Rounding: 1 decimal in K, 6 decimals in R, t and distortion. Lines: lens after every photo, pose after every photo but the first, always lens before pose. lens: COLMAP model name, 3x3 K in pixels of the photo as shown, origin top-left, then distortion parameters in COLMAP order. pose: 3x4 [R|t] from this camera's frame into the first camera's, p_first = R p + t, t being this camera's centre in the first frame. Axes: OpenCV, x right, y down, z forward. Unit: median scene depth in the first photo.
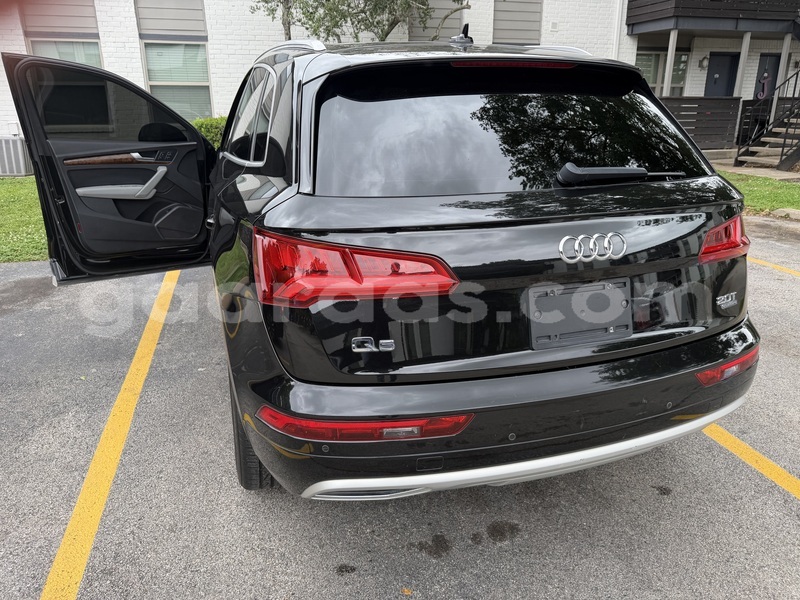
lens RADIAL K [[560.1, 0, 400.7], [0, 560.1, 299.4], [0, 0, 1]] dist [0.000118, -0.000565]
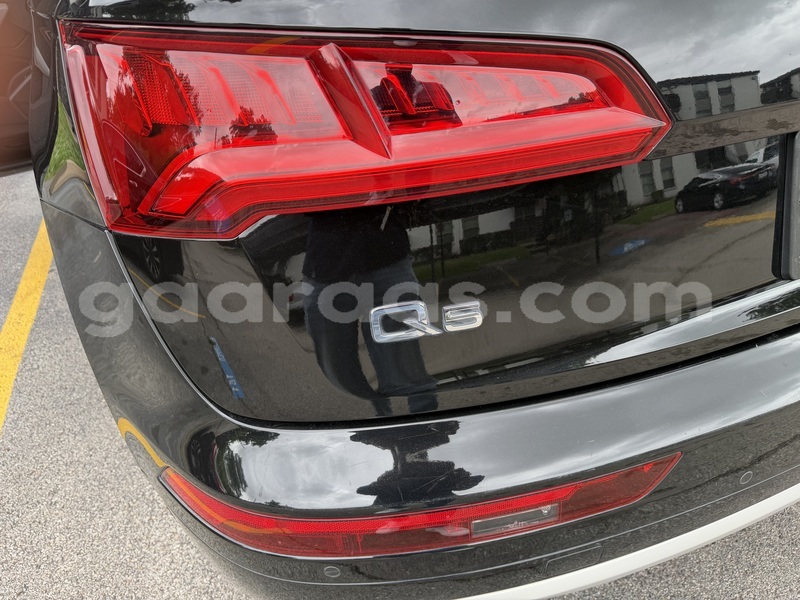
lens RADIAL K [[560.1, 0, 398.8], [0, 560.1, 302.1], [0, 0, 1]] dist [0.000118, -0.000565]
pose [[0.992635, -0.106495, 0.057746, -0.061711], [0.090531, 0.968845, 0.230530, -0.012832], [-0.080497, -0.223604, 0.971350, 0.449529]]
